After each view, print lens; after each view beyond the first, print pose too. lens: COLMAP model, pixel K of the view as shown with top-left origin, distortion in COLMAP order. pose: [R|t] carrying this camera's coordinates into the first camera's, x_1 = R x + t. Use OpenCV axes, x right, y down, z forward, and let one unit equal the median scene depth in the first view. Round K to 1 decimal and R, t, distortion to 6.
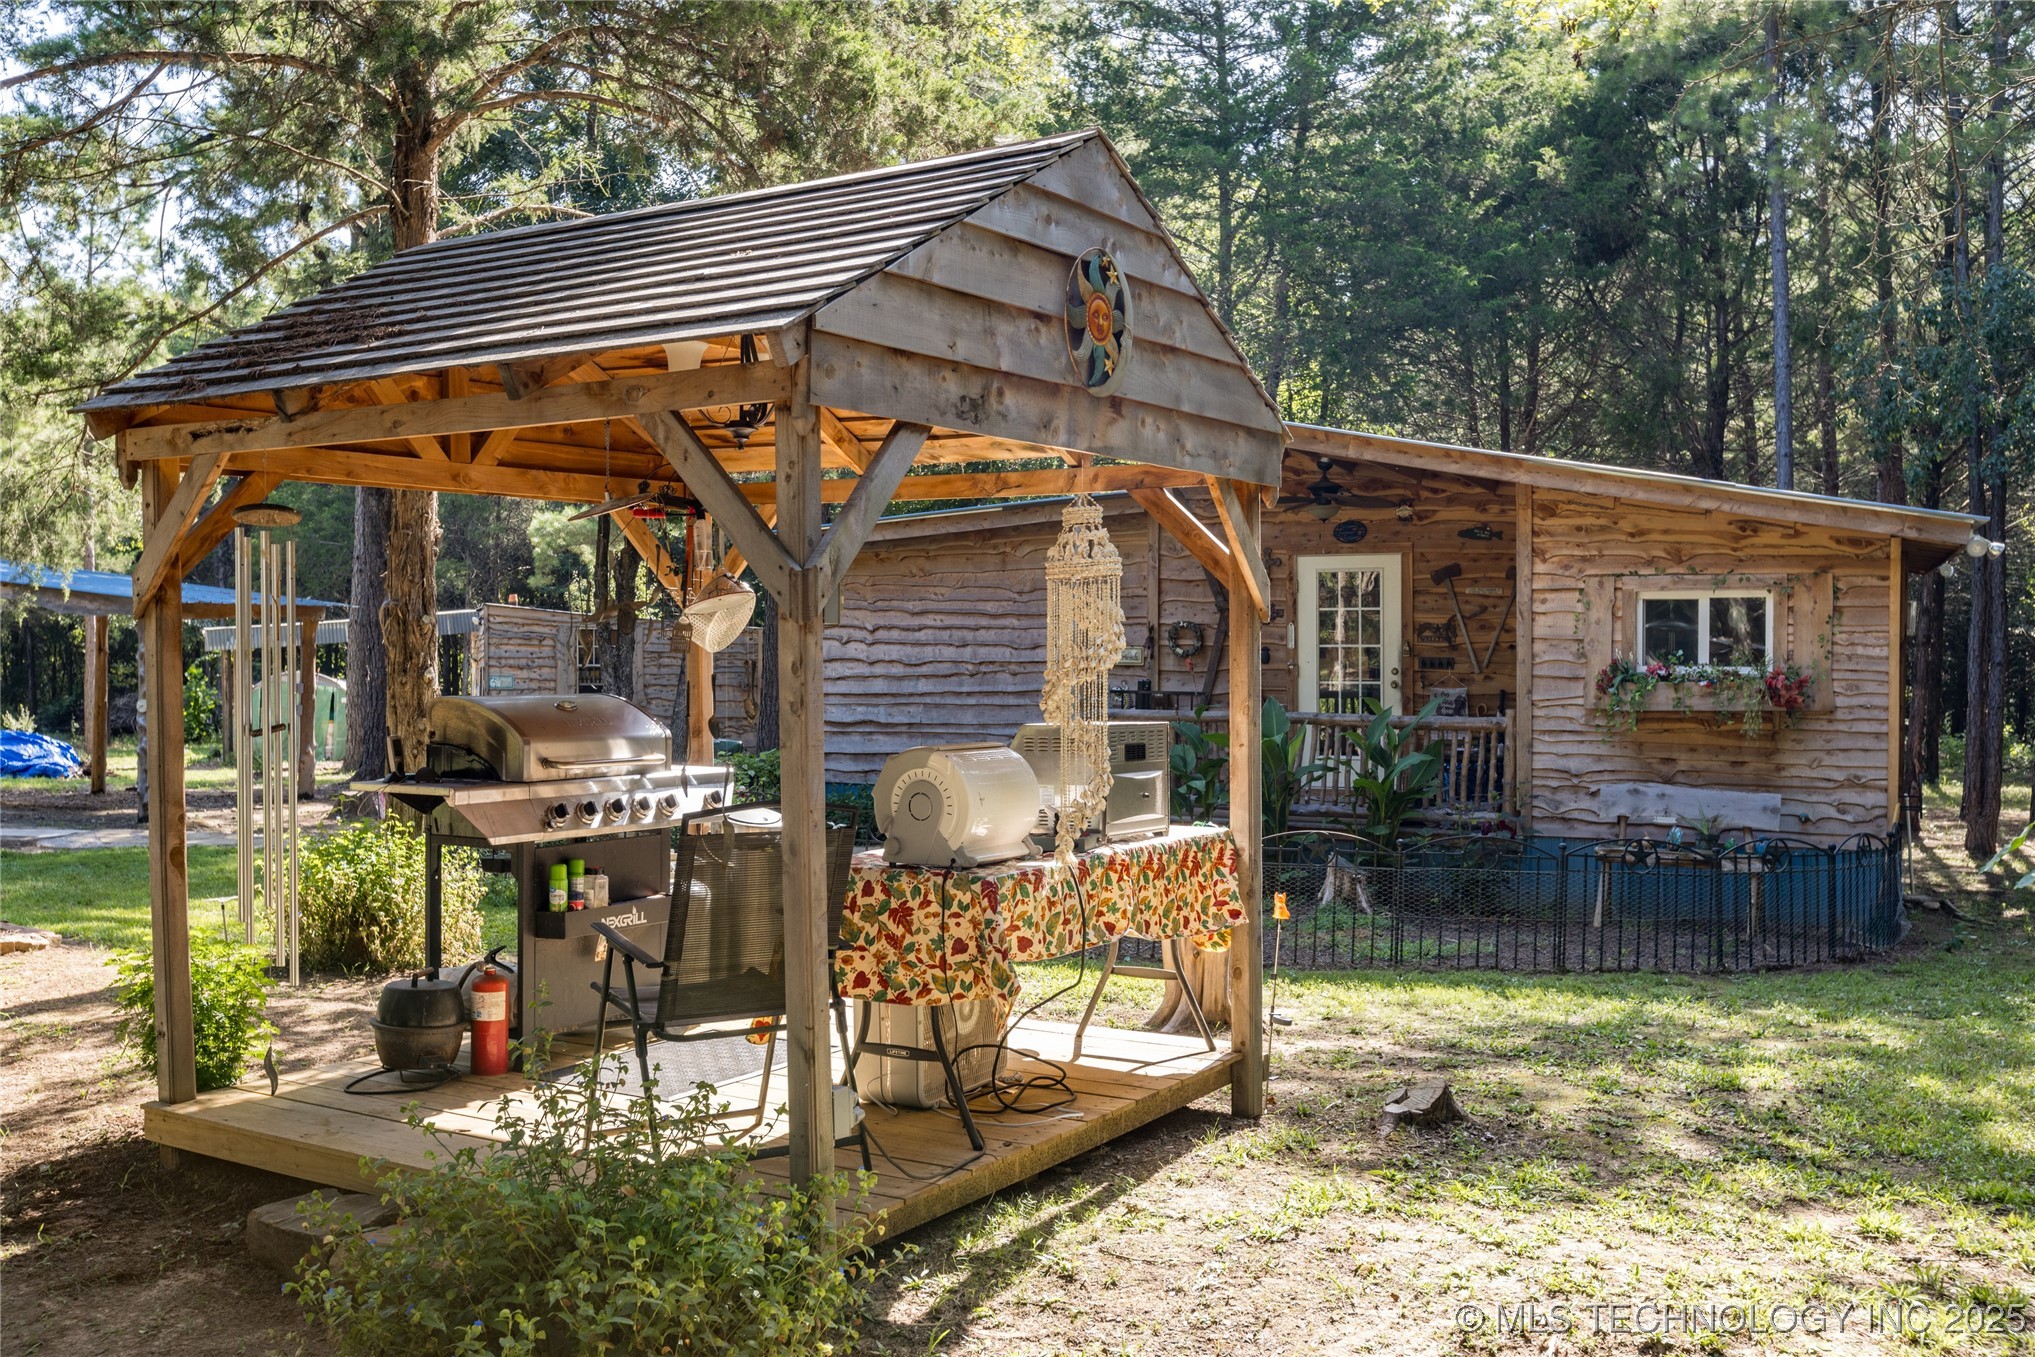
lens RADIAL K [[1902.5, 0, 1017.5], [0, 1902.5, 678.5], [0, 0, 1]] dist [-0.023614, -0.006730]
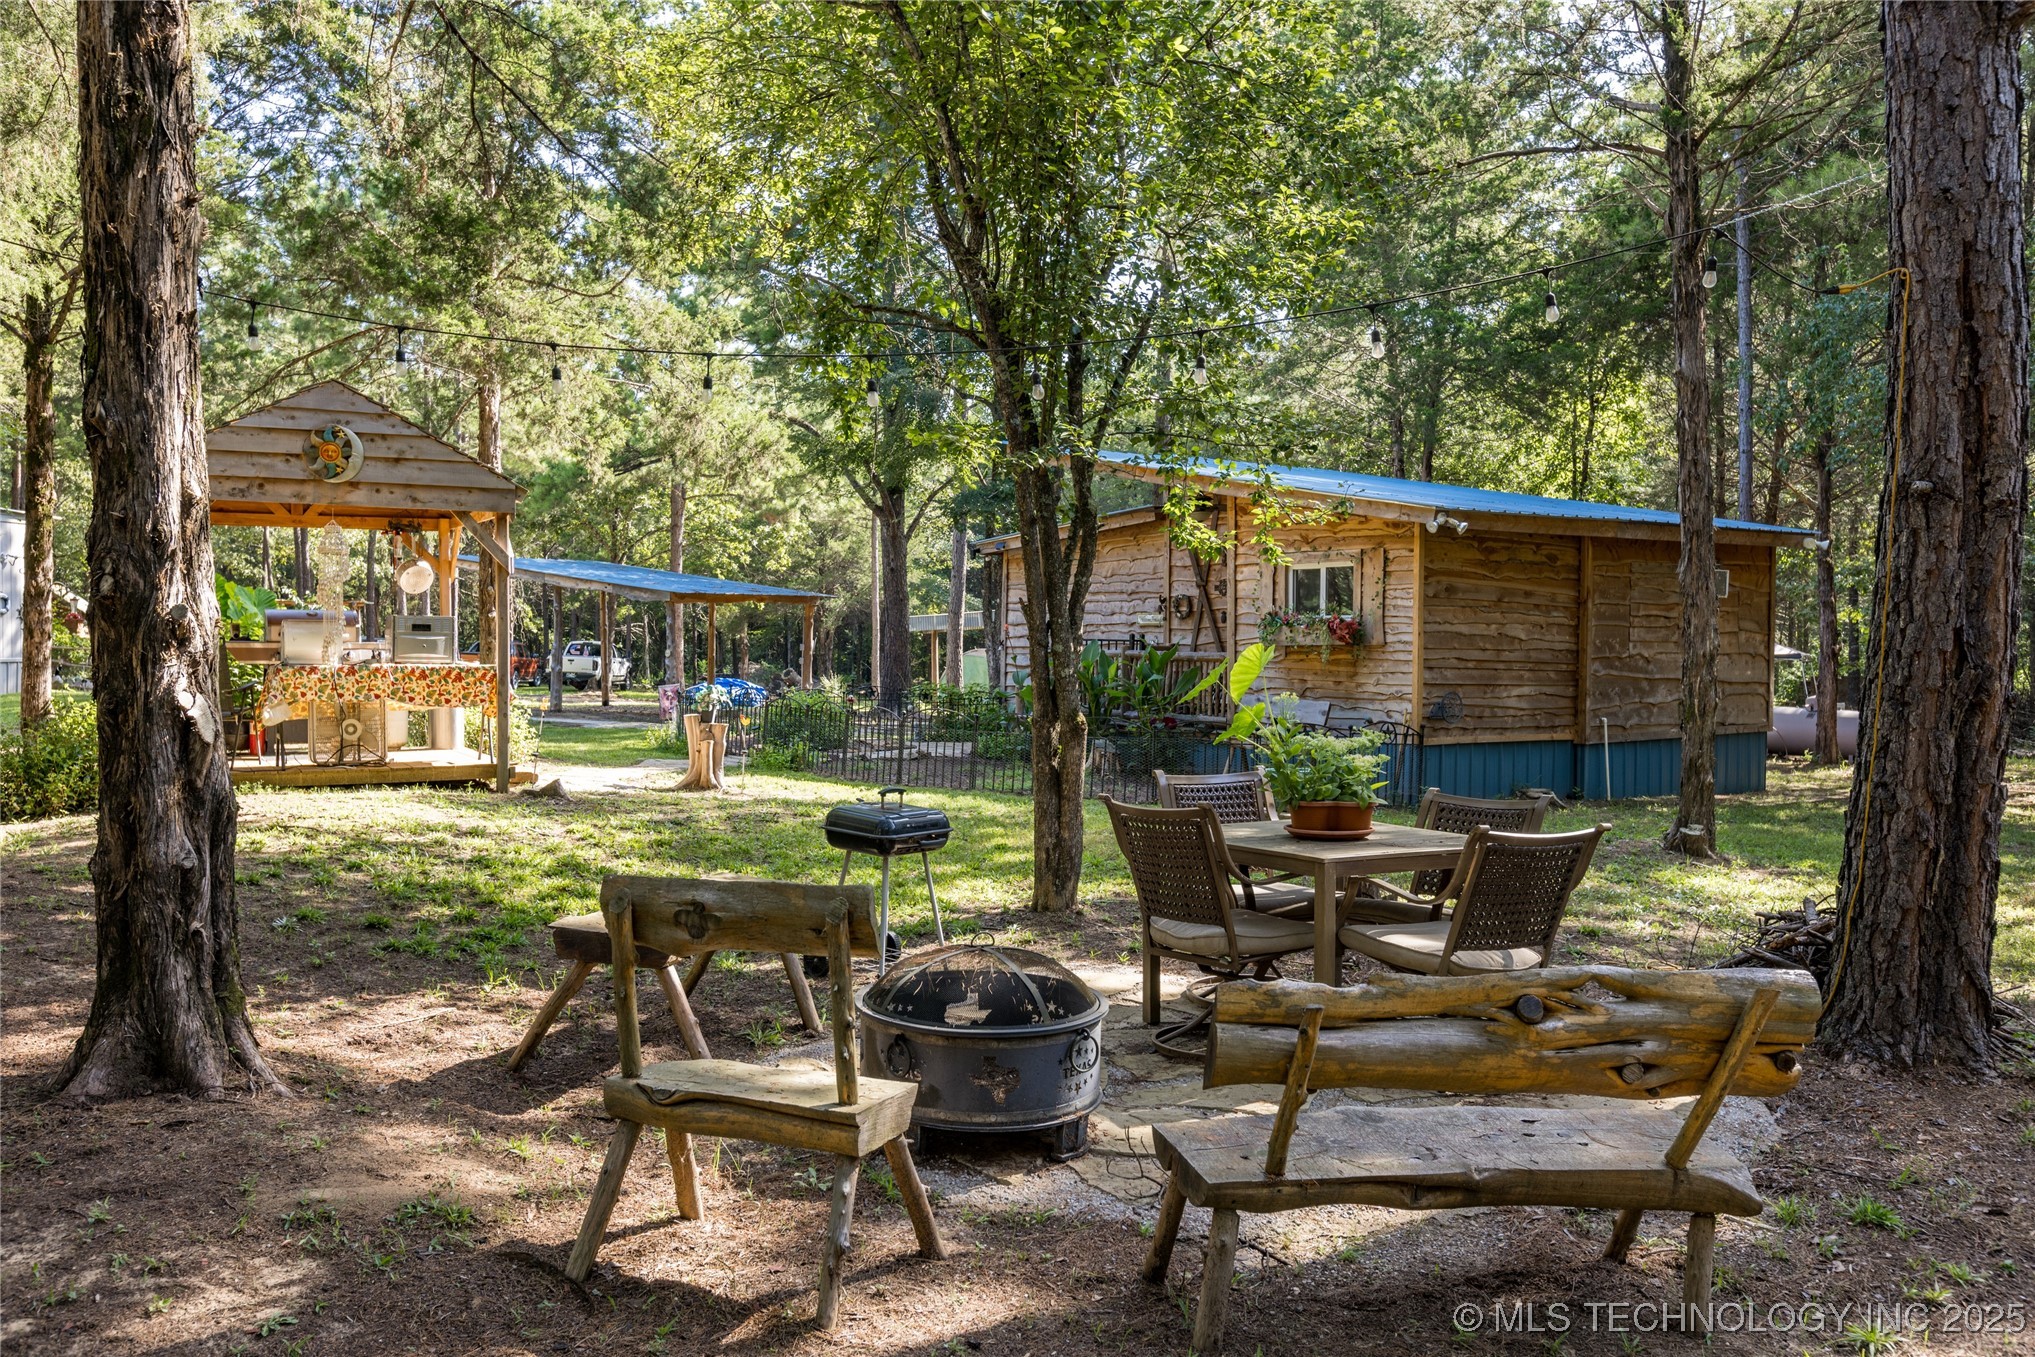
lens RADIAL K [[1618.8, 0, 1017.5], [0, 1618.8, 678.5], [0, 0, 1]] dist [-0.002009, -0.001691]
pose [[0.875563, 0.012387, -0.482946, 0.744029], [-0.010878, 0.999923, 0.005926, 0.036274], [0.482982, 0.000065, 0.875630, -0.180889]]
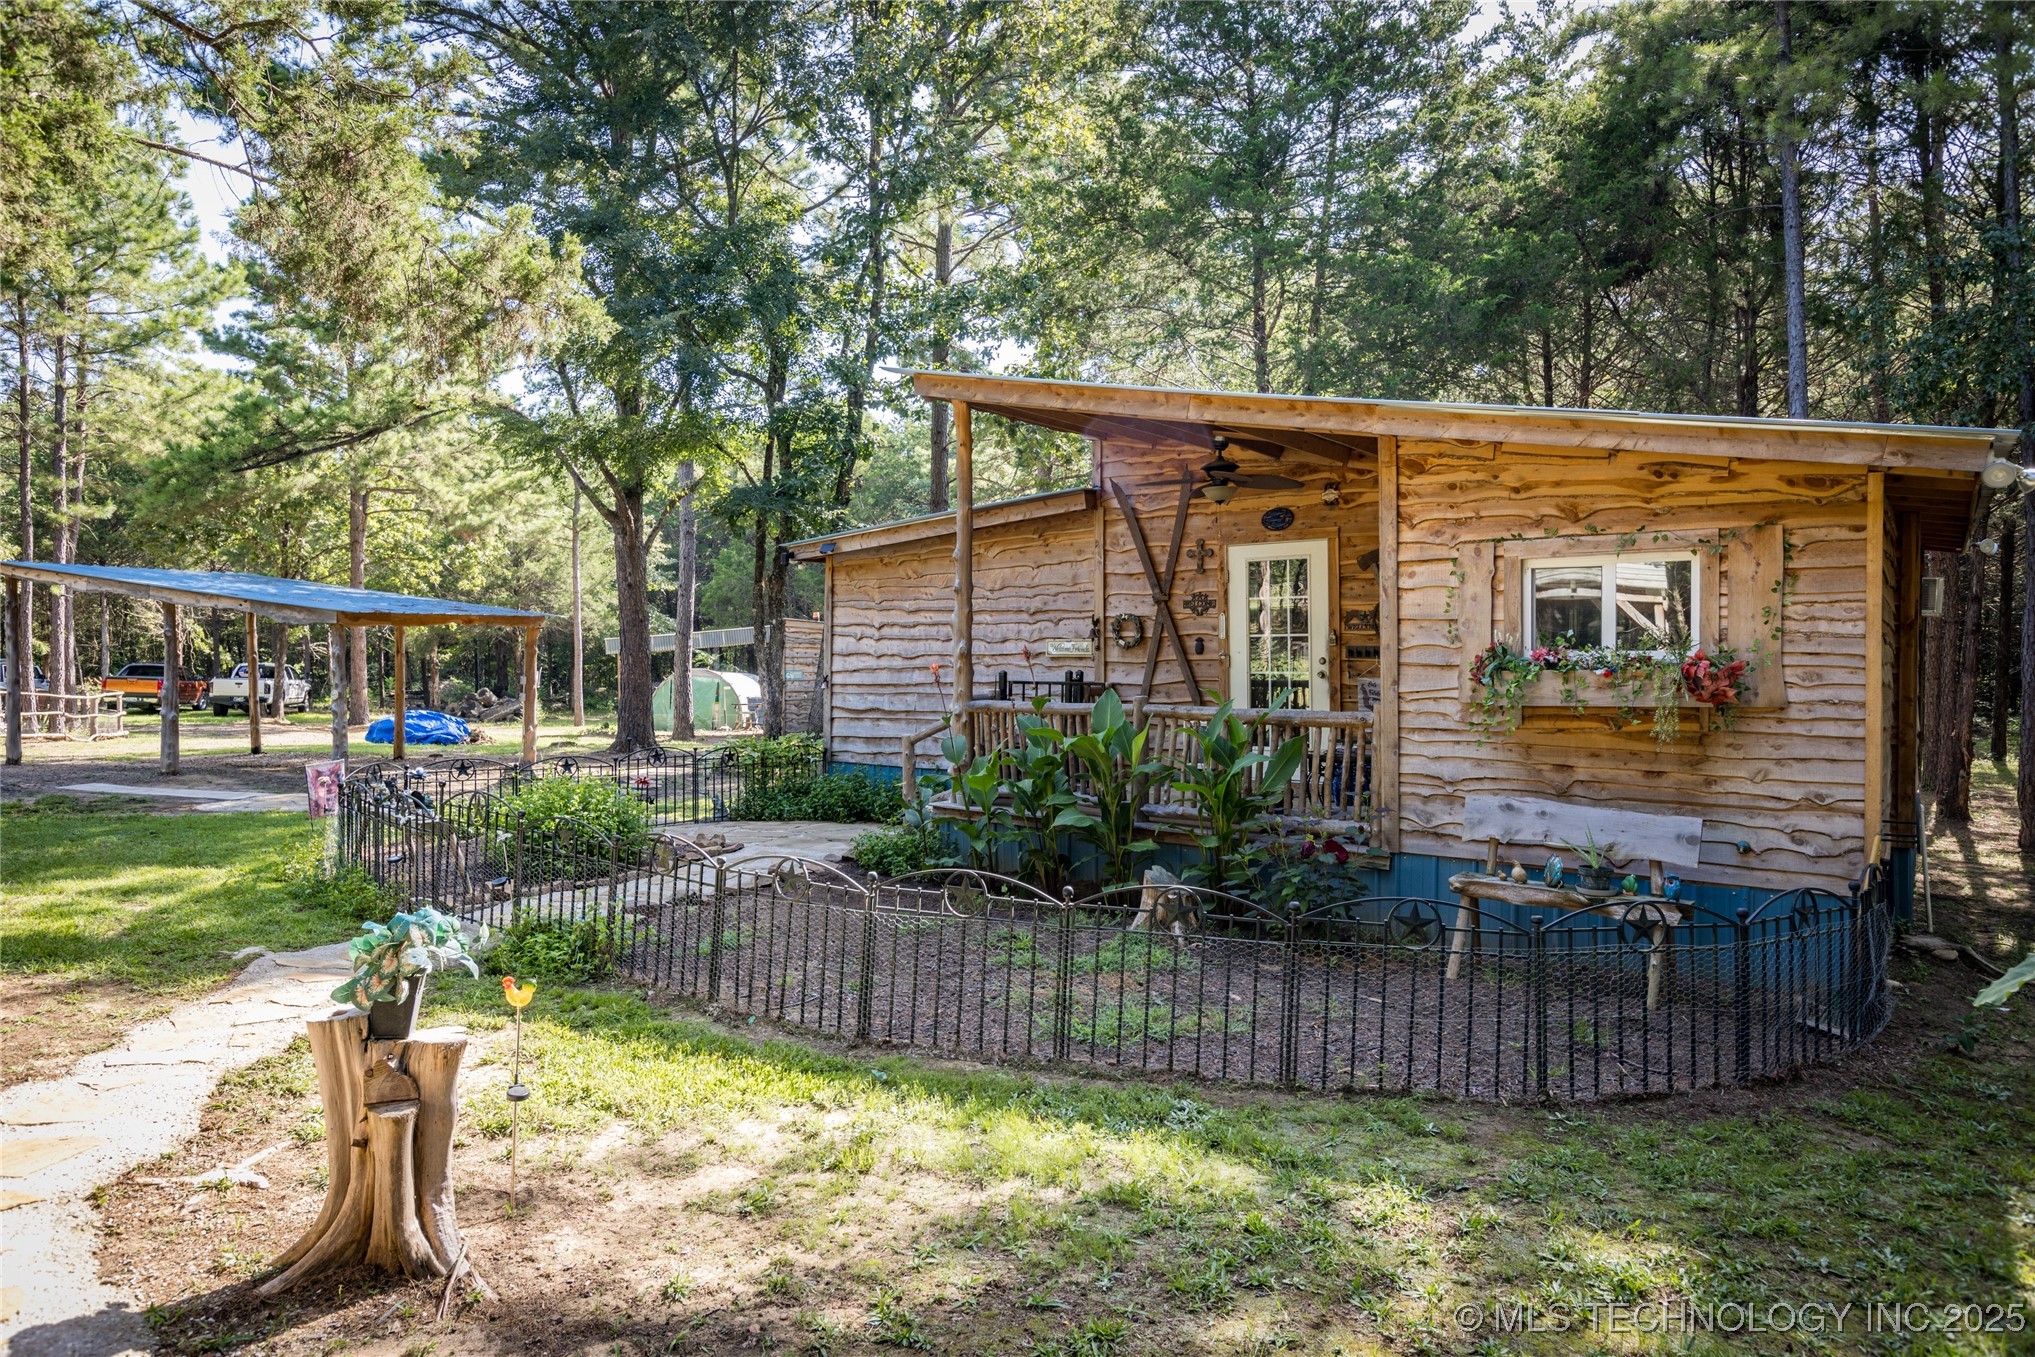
lens RADIAL K [[1238.9, 0, 1017.5], [0, 1238.9, 678.5], [0, 0, 1]] dist [-0.002405, 0.000554]
pose [[0.974180, -0.001771, -0.225766, 0.235116], [0.002835, 0.999986, 0.004392, 0.002370], [0.225756, -0.004918, 0.974172, 0.433219]]
